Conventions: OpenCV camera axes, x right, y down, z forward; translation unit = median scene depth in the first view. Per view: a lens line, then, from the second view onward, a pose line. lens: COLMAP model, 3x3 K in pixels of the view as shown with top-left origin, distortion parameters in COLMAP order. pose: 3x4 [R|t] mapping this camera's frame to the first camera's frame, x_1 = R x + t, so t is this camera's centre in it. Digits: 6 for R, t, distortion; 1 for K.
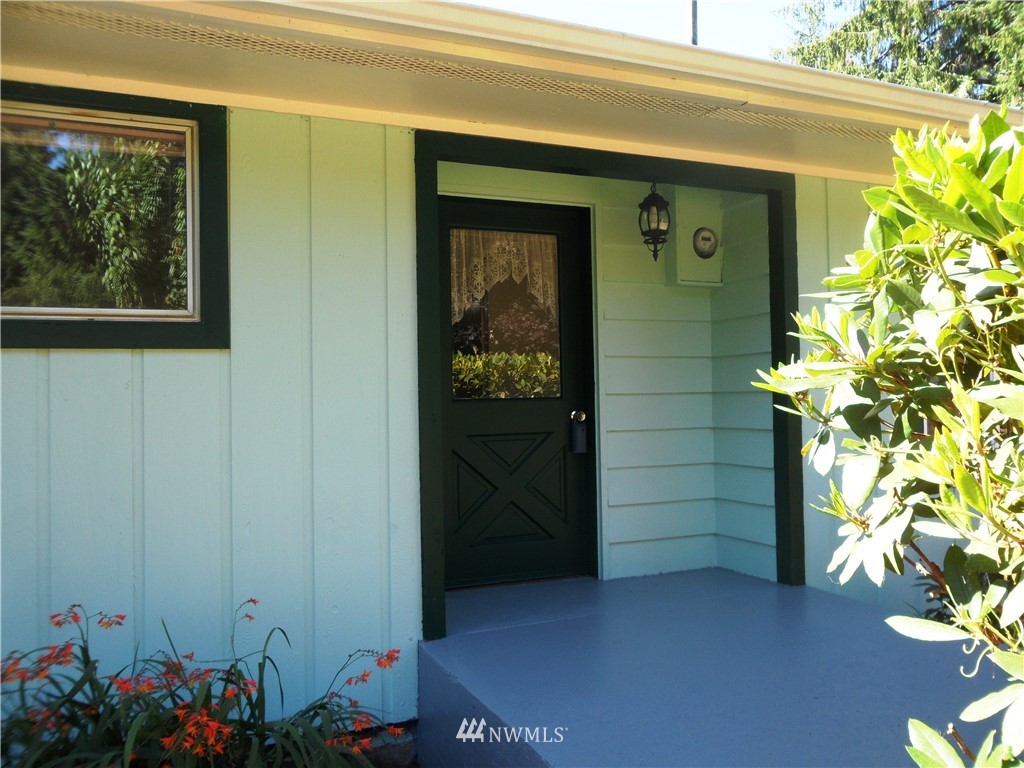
lens RADIAL K [[838.3, 0, 513.0], [0, 838.3, 387.0], [0, 0, 1]] dist [-0.024031, 0.040610]
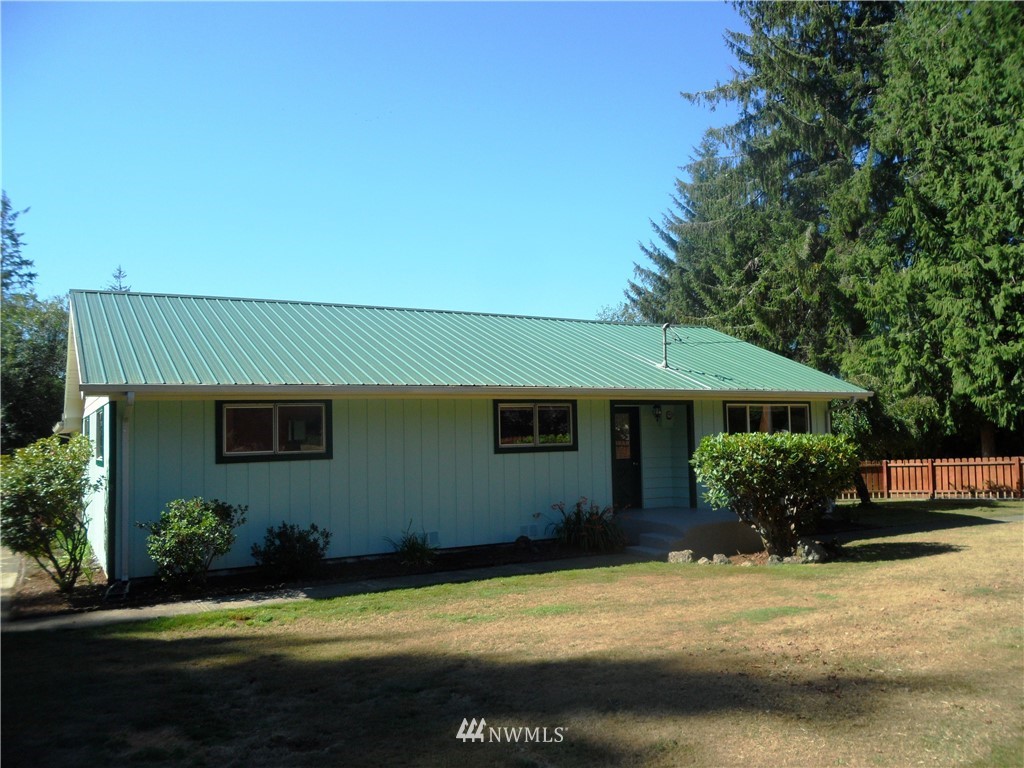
lens RADIAL K [[838.3, 0, 510.4], [0, 838.3, 378.5], [0, 0, 1]] dist [-0.024031, 0.040610]
pose [[0.994923, 0.005936, 0.100468, -0.900346], [0.000093, 0.998205, -0.059896, -0.128179], [-0.100643, 0.059601, 0.993136, -2.788287]]
